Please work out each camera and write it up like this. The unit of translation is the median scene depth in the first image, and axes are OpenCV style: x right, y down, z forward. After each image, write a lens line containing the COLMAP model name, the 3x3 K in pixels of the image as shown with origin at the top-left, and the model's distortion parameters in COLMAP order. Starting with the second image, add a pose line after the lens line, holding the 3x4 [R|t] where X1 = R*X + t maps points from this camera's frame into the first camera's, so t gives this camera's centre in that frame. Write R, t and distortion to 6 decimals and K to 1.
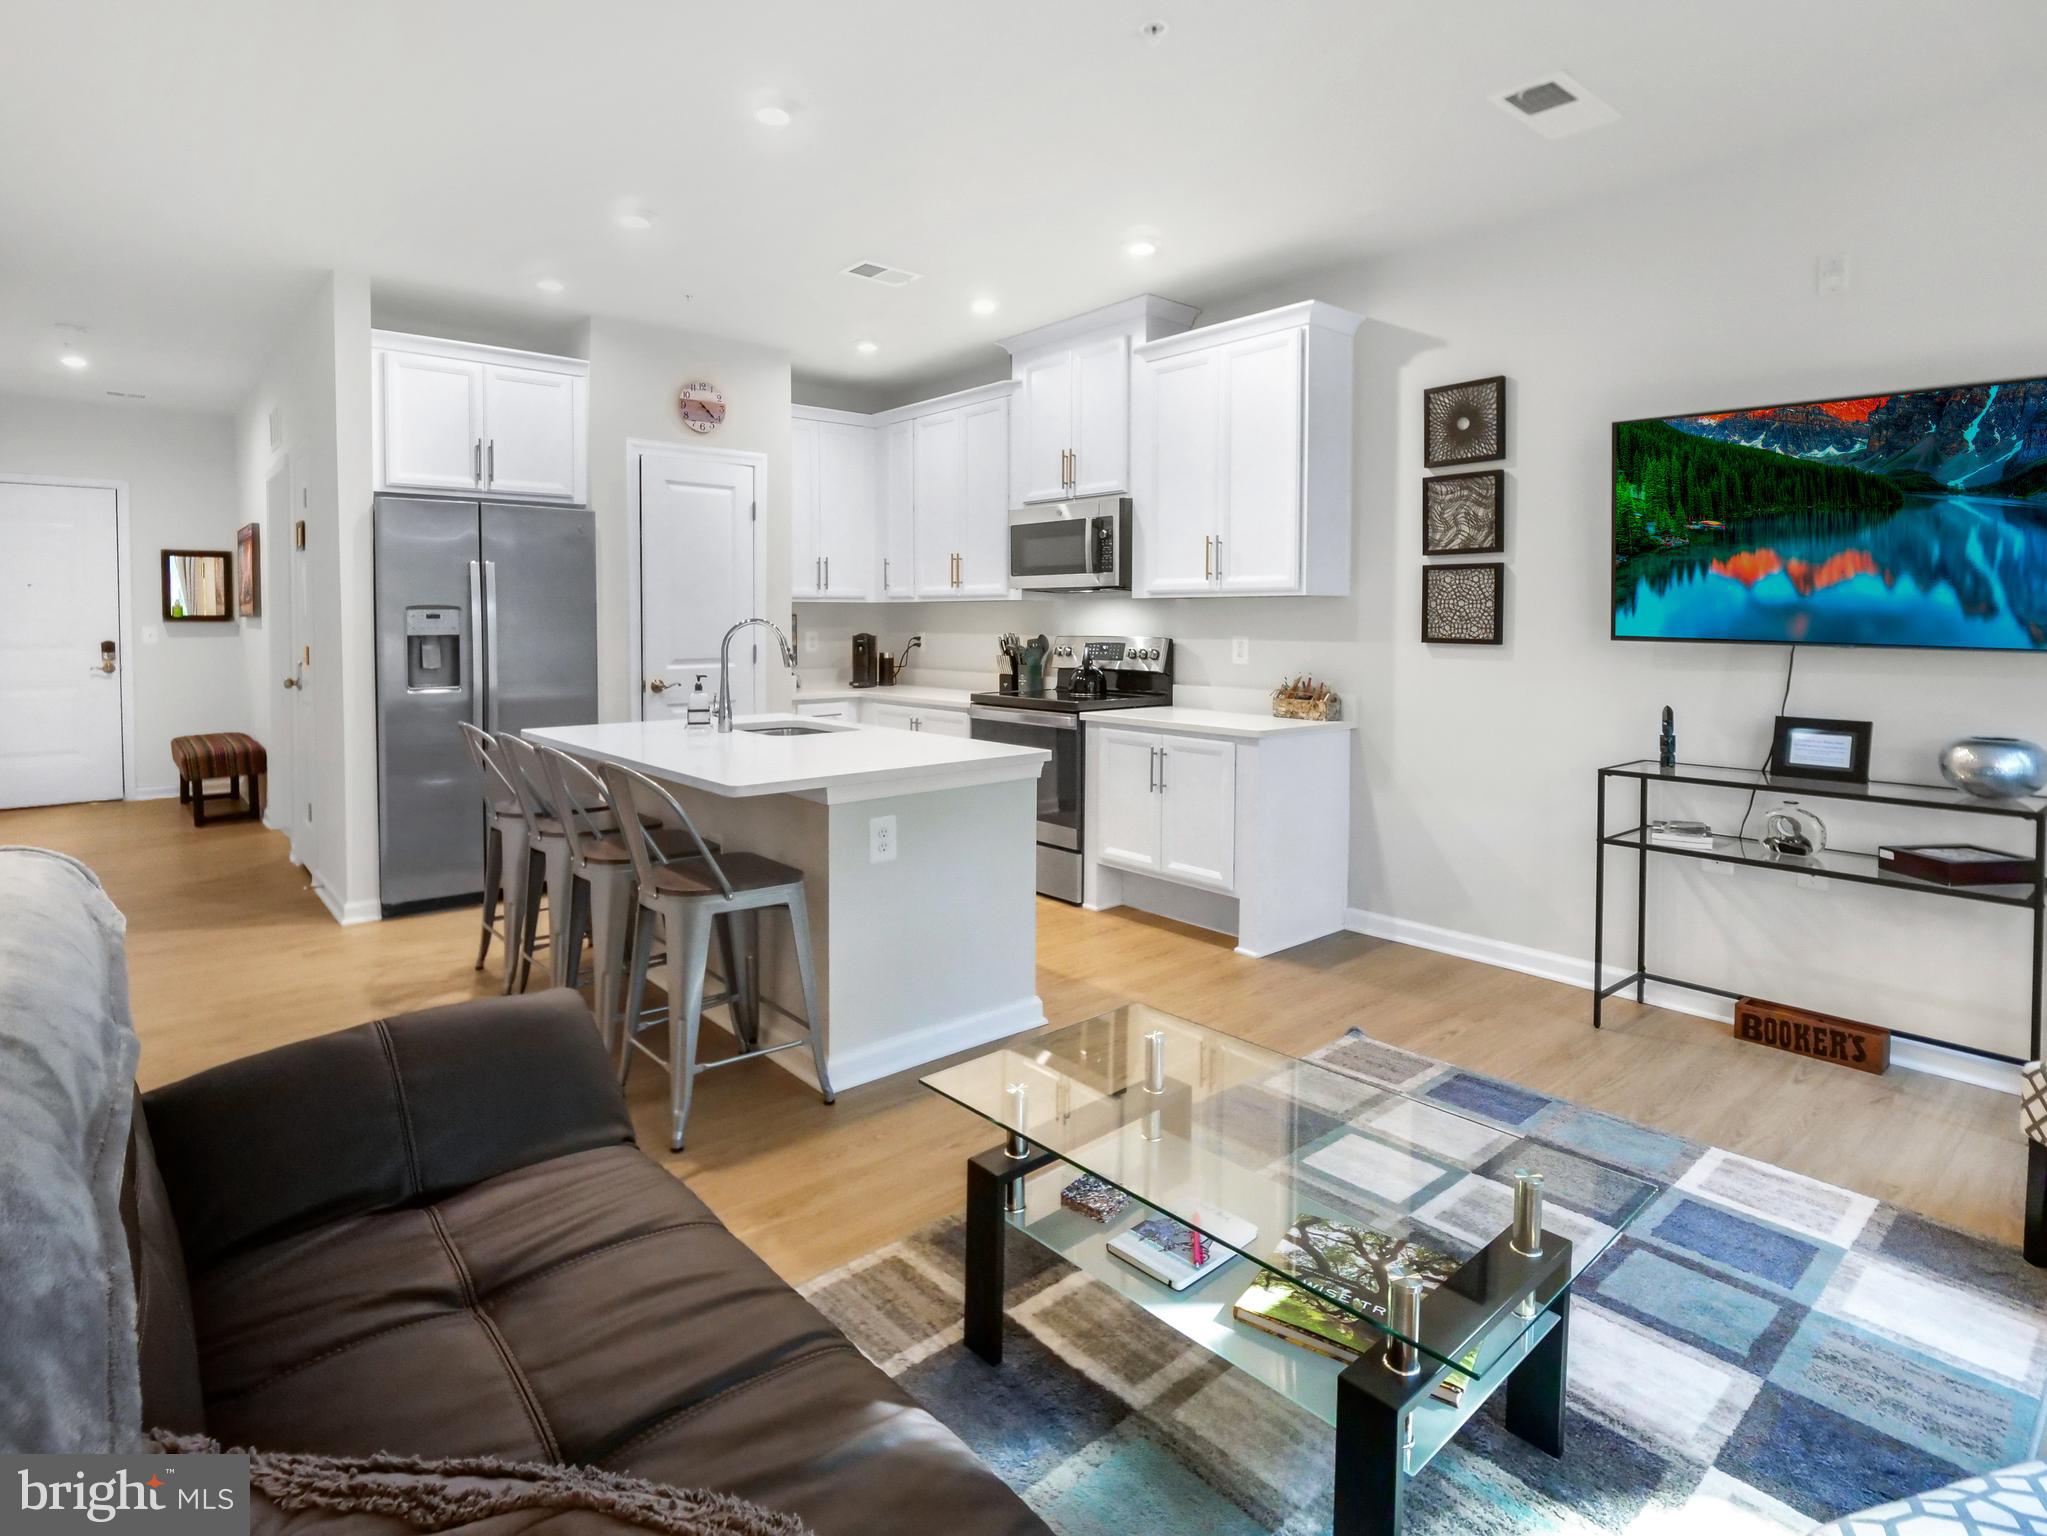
lens RADIAL K [[1021.7, 0, 952.0], [0, 1021.7, 670.5], [0, 0, 1]] dist [-0.002351, -0.002461]
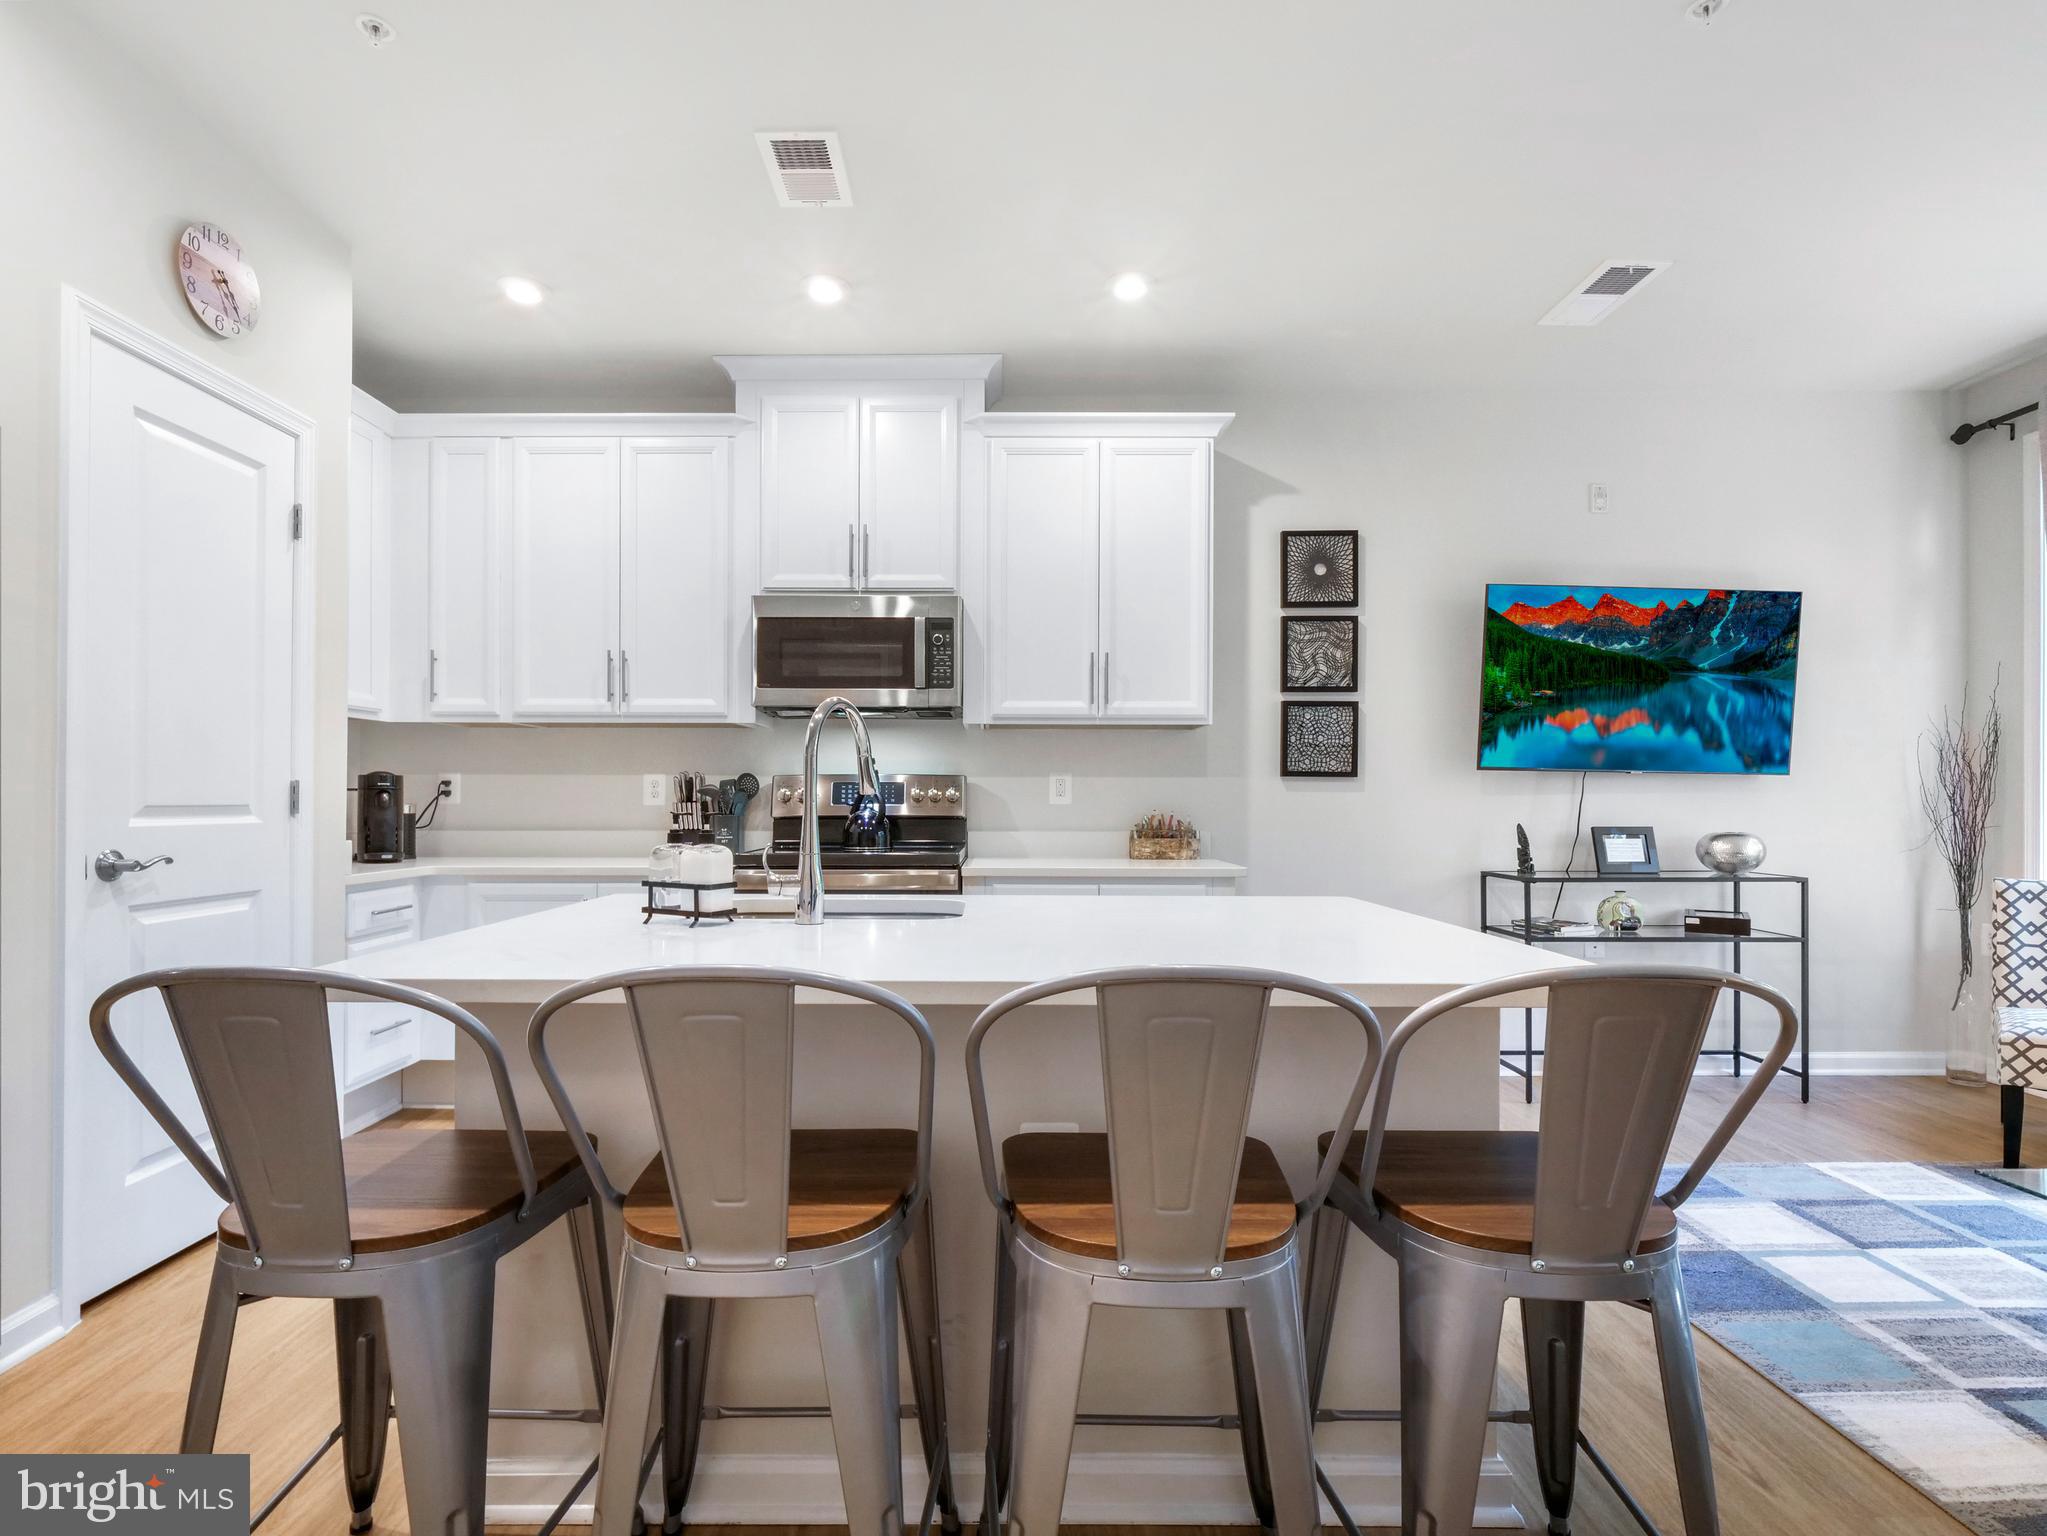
lens RADIAL K [[1021.7, 0, 980.0], [0, 1021.7, 791.6], [0, 0, 1]] dist [-0.002351, -0.002461]
pose [[0.636132, 0.007502, 0.771544, -0.472935], [0.036019, 0.998574, -0.039406, 0.015695], [-0.770739, 0.052858, 0.634955, 0.534600]]
